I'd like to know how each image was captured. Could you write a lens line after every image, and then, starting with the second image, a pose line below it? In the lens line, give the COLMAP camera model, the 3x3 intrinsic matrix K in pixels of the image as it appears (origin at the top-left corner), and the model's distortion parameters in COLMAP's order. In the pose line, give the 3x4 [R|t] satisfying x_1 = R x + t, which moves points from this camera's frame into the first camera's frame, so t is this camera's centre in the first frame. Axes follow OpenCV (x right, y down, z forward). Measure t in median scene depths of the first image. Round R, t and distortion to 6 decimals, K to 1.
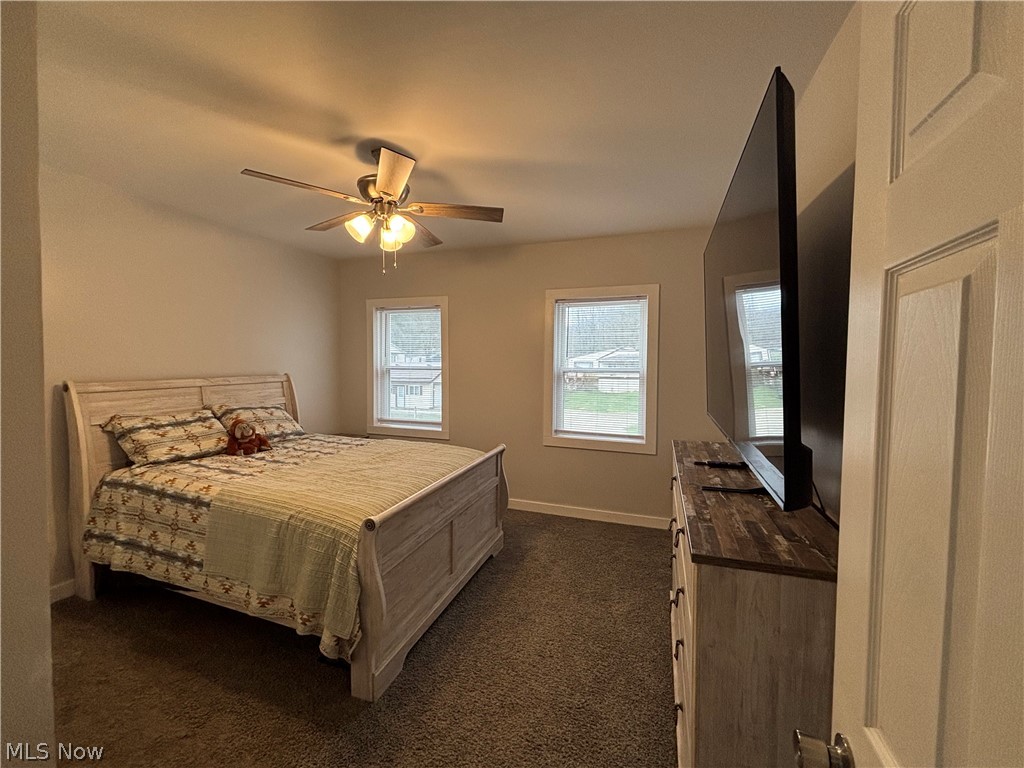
lens RADIAL K [[405.2, 0, 512.0], [0, 405.2, 384.0], [0, 0, 1]] dist [0.000068, -0.000040]
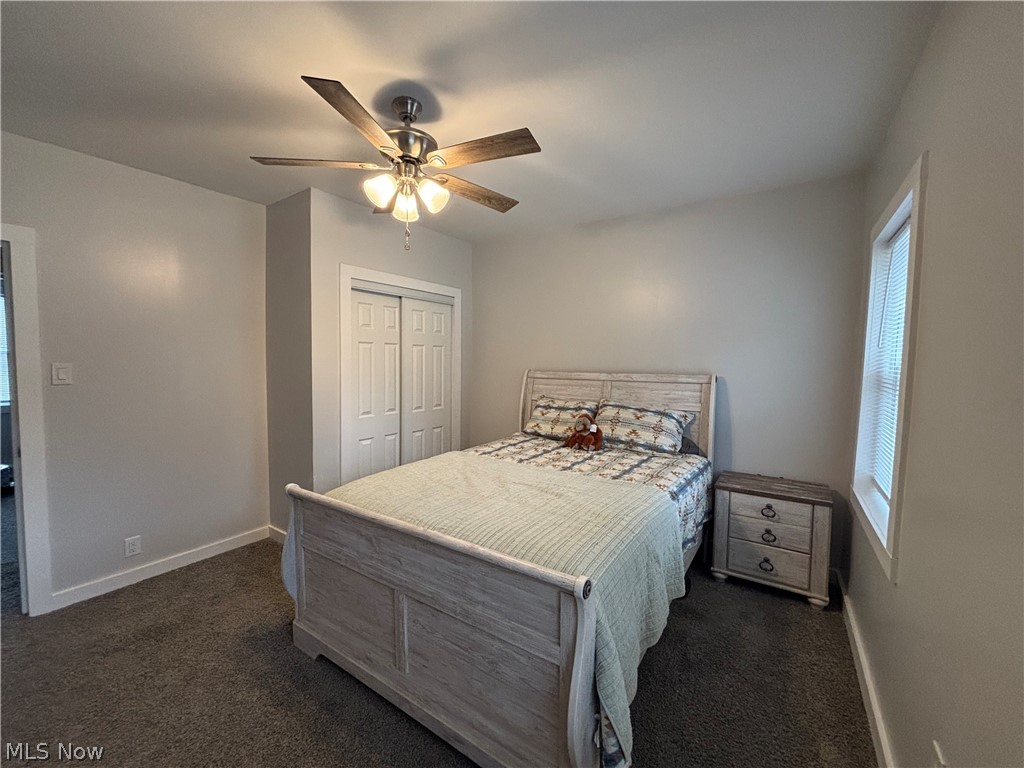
lens RADIAL K [[405.2, 0, 512.0], [0, 405.2, 384.0], [0, 0, 1]] dist [0.000068, -0.000040]
pose [[-0.246614, 0.051962, -0.967720, 0.275797], [-0.064292, 0.995484, 0.069837, -0.036396], [0.966979, 0.079440, -0.242160, 0.848230]]
